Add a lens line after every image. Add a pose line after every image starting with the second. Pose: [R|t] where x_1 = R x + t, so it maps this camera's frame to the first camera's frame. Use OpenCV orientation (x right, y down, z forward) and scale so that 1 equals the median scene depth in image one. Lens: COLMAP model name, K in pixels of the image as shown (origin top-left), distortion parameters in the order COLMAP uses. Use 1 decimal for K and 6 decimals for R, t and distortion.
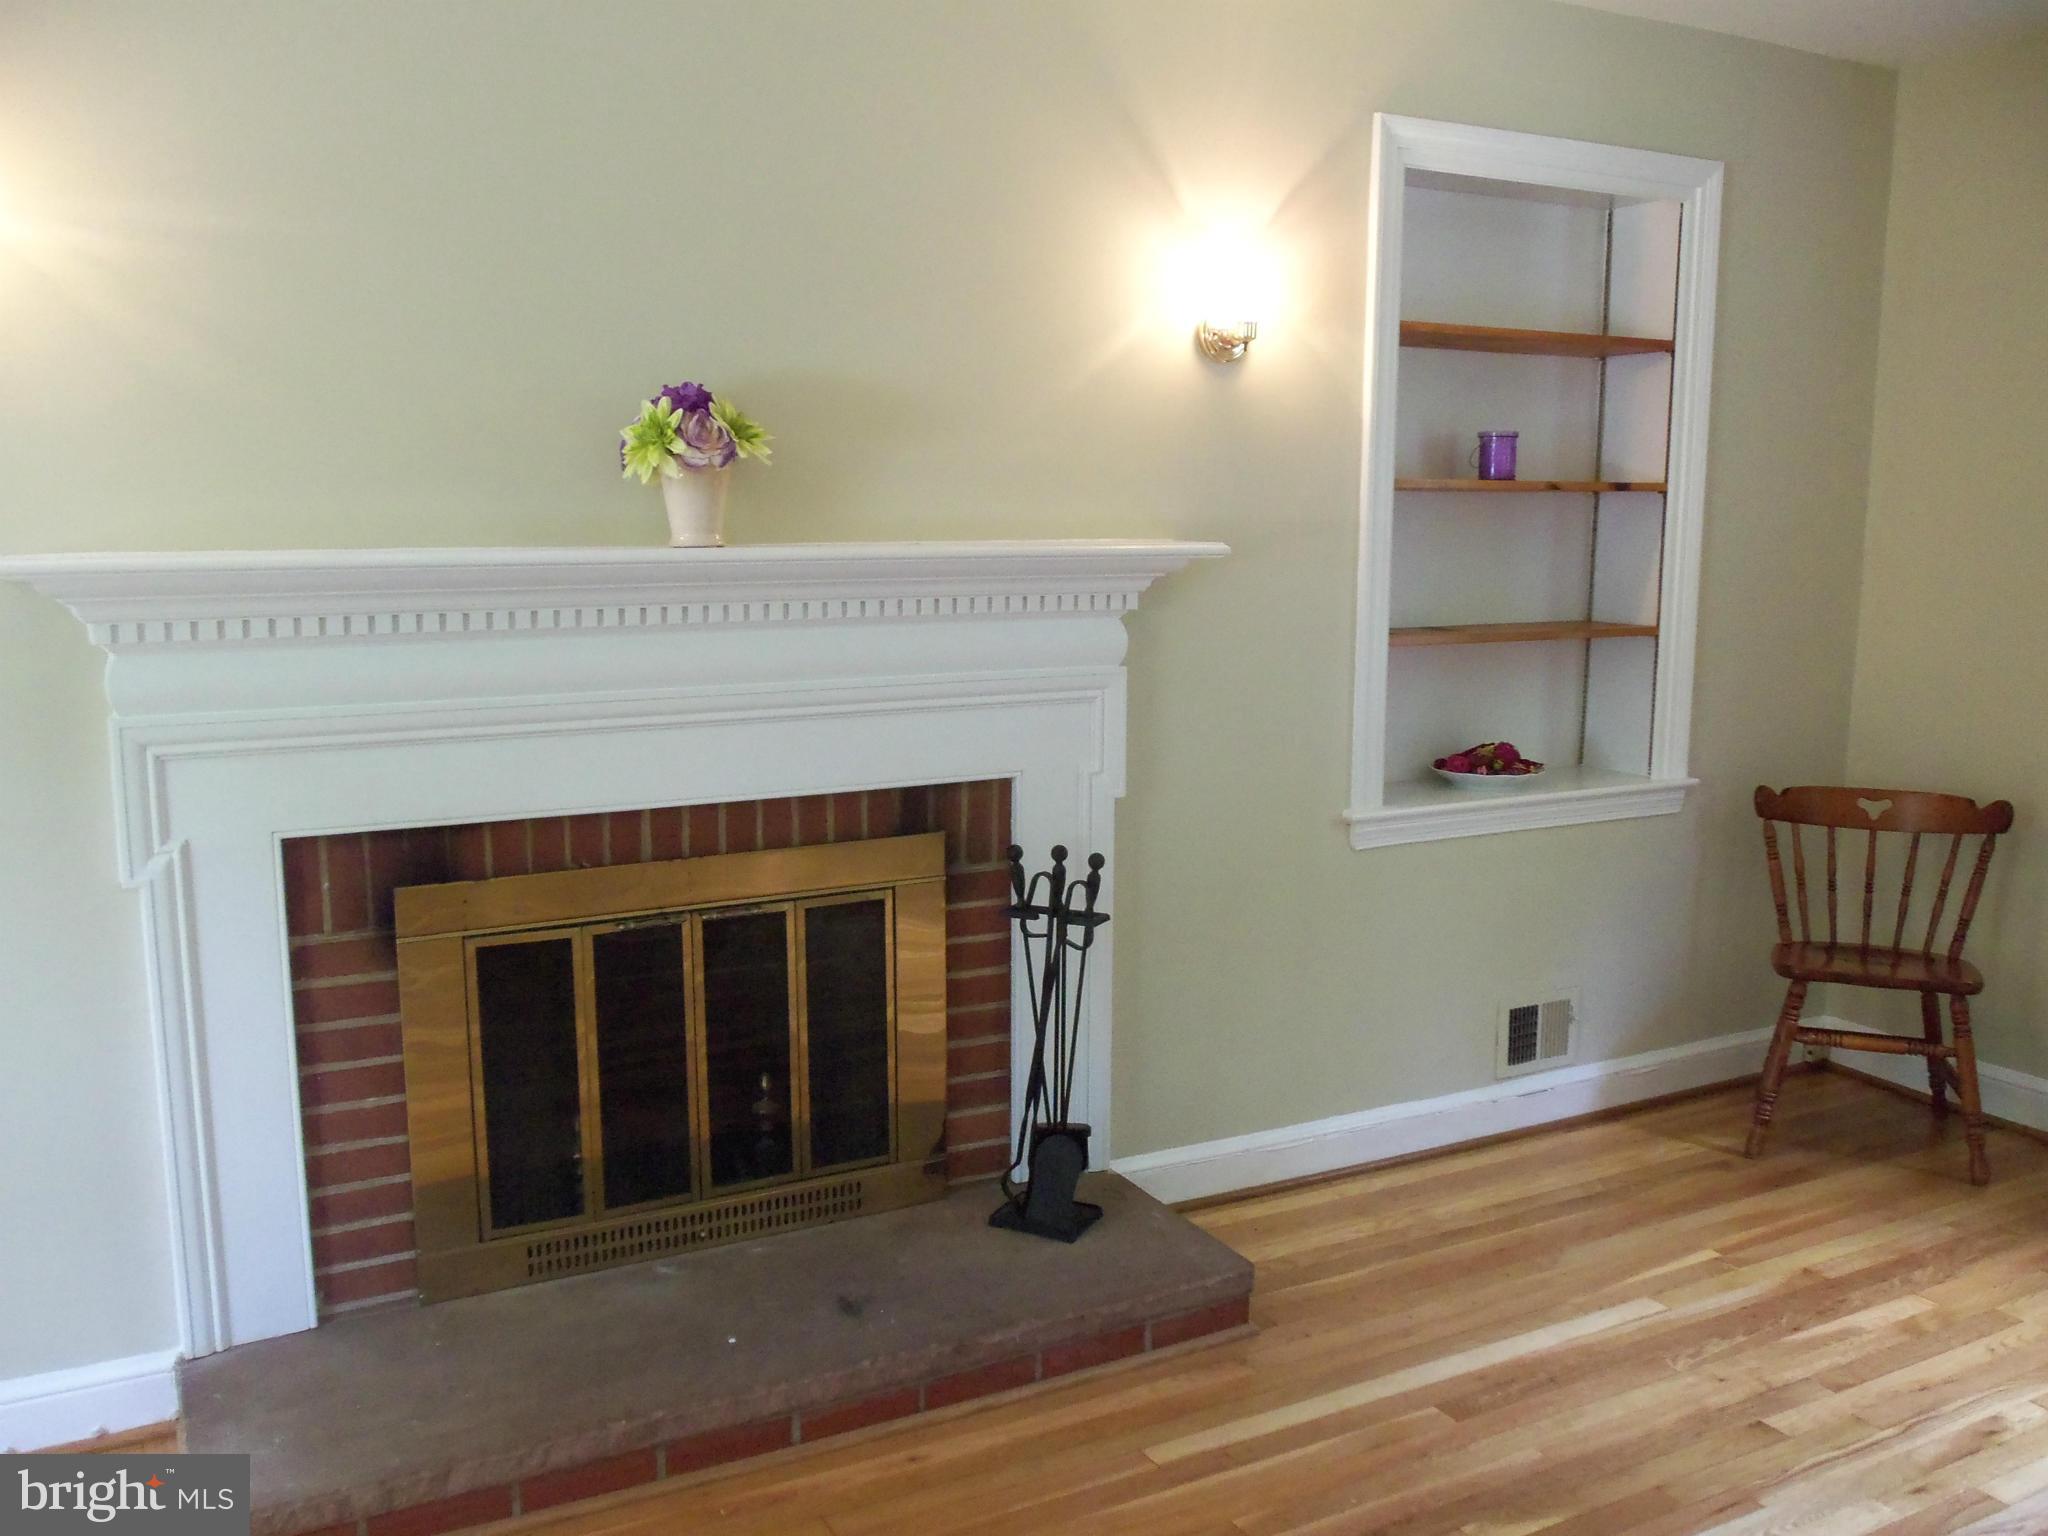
lens RADIAL K [[1717.4, 0, 1034.0], [0, 1717.4, 767.4], [0, 0, 1]] dist [-0.016785, 0.000718]
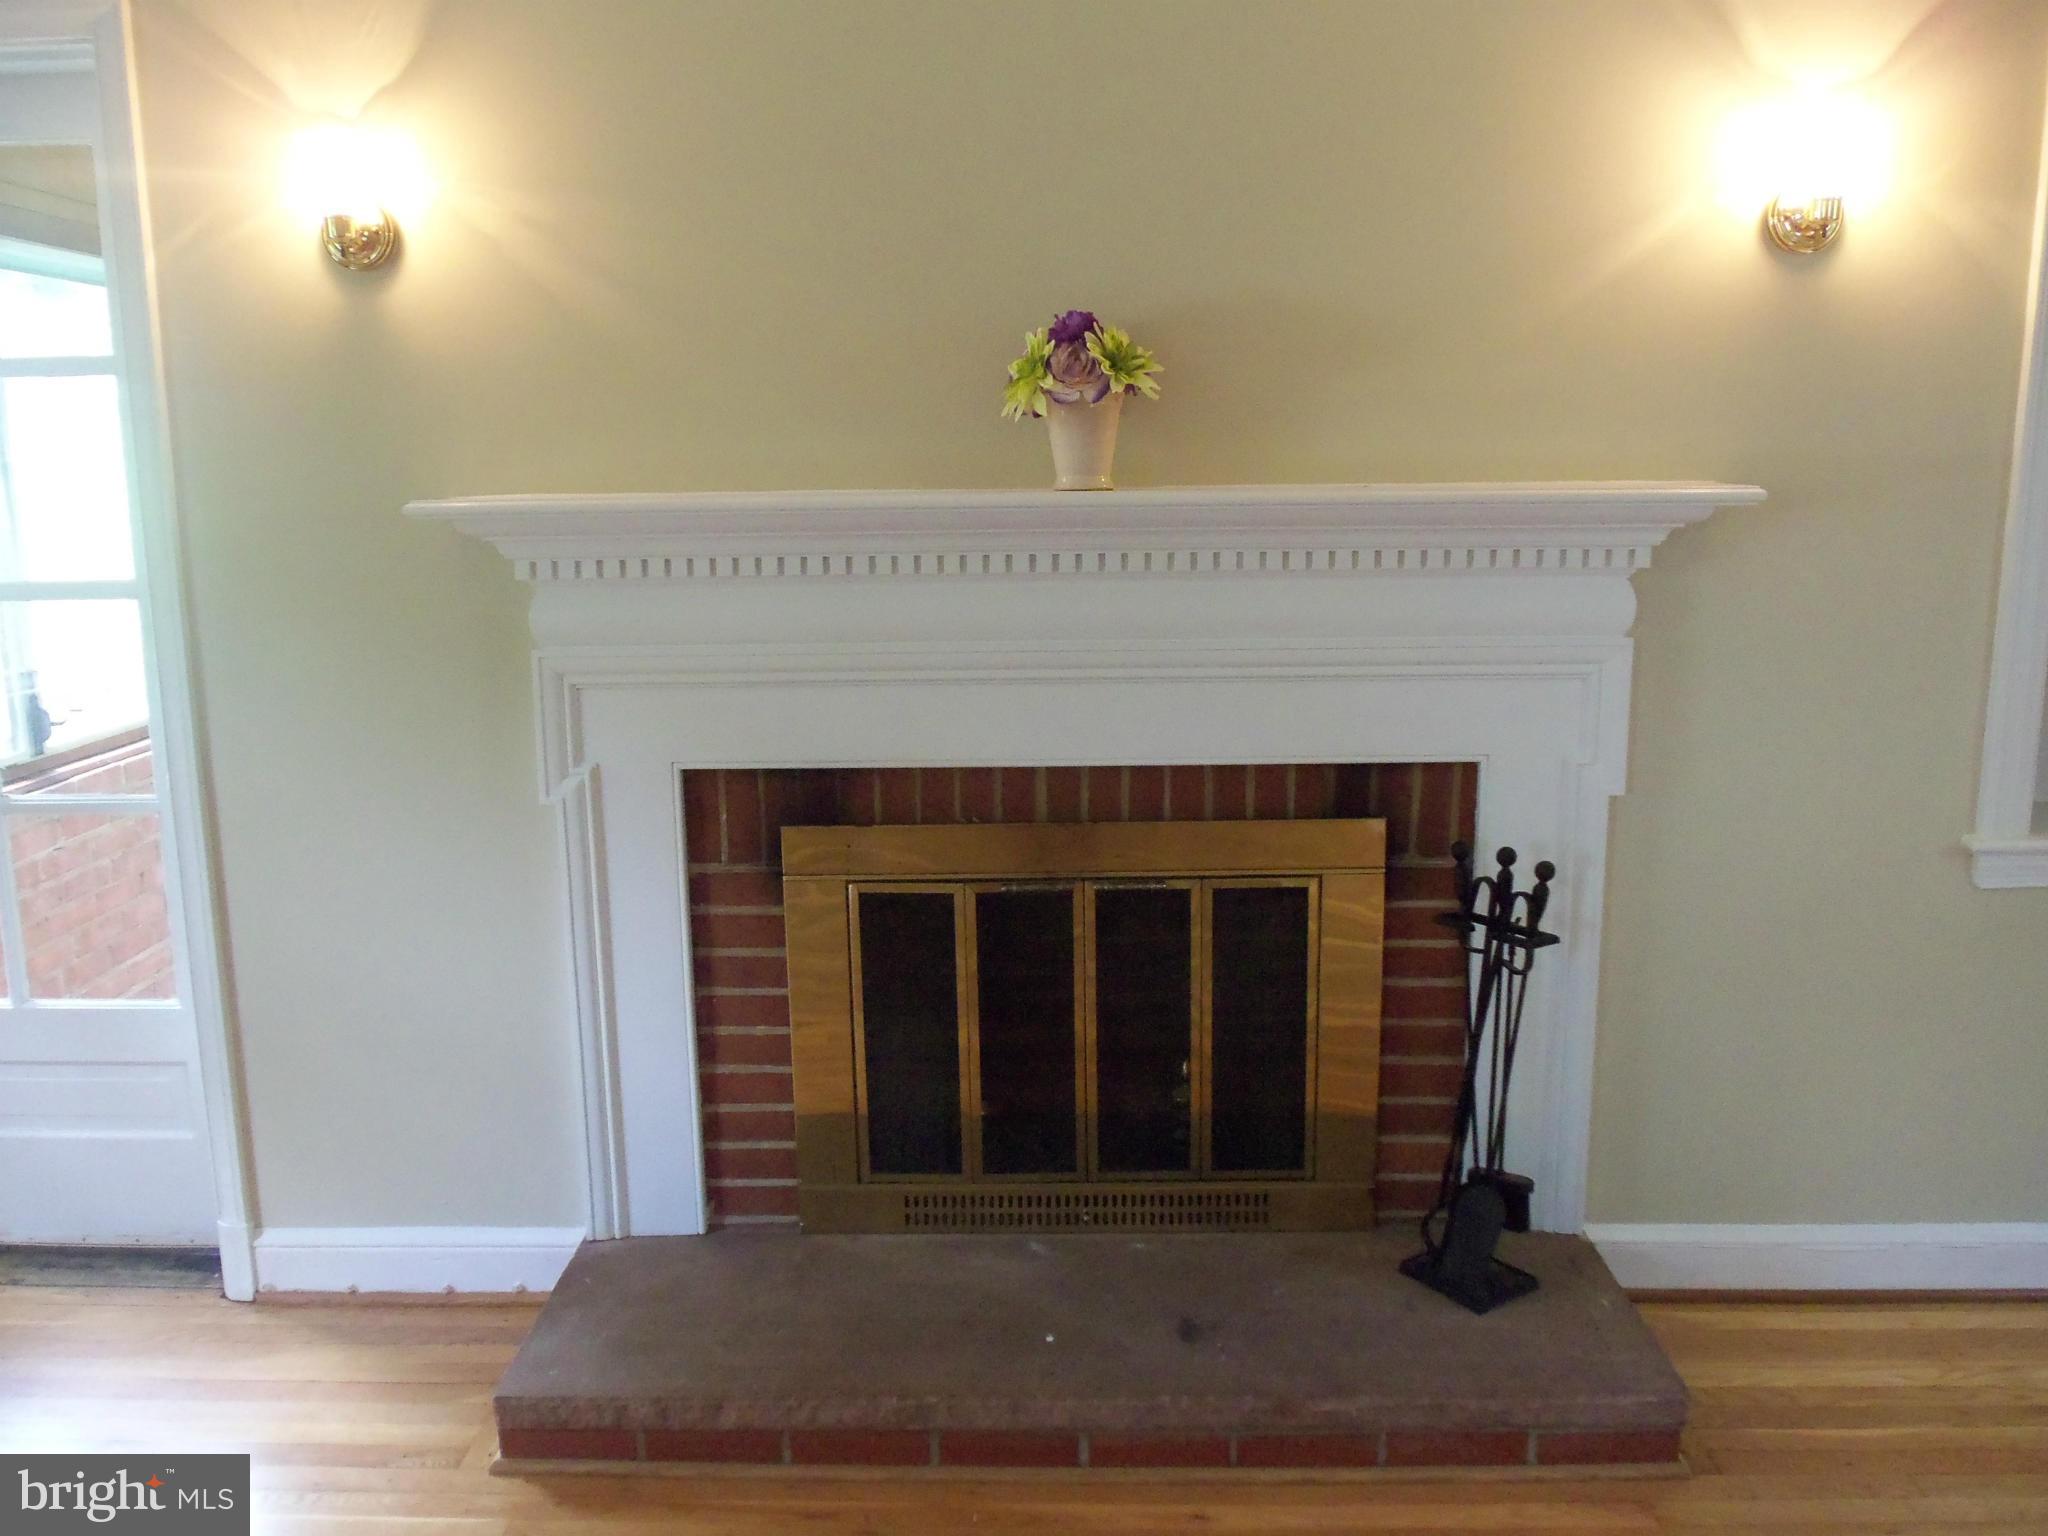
lens RADIAL K [[1717.4, 0, 1022.6], [0, 1717.4, 770.6], [0, 0, 1]] dist [-0.016785, 0.000718]
pose [[0.877088, 0.078646, -0.473847, 0.218508], [-0.061506, 0.996772, 0.051591, -0.022424], [0.476376, -0.016106, 0.879094, 0.160894]]
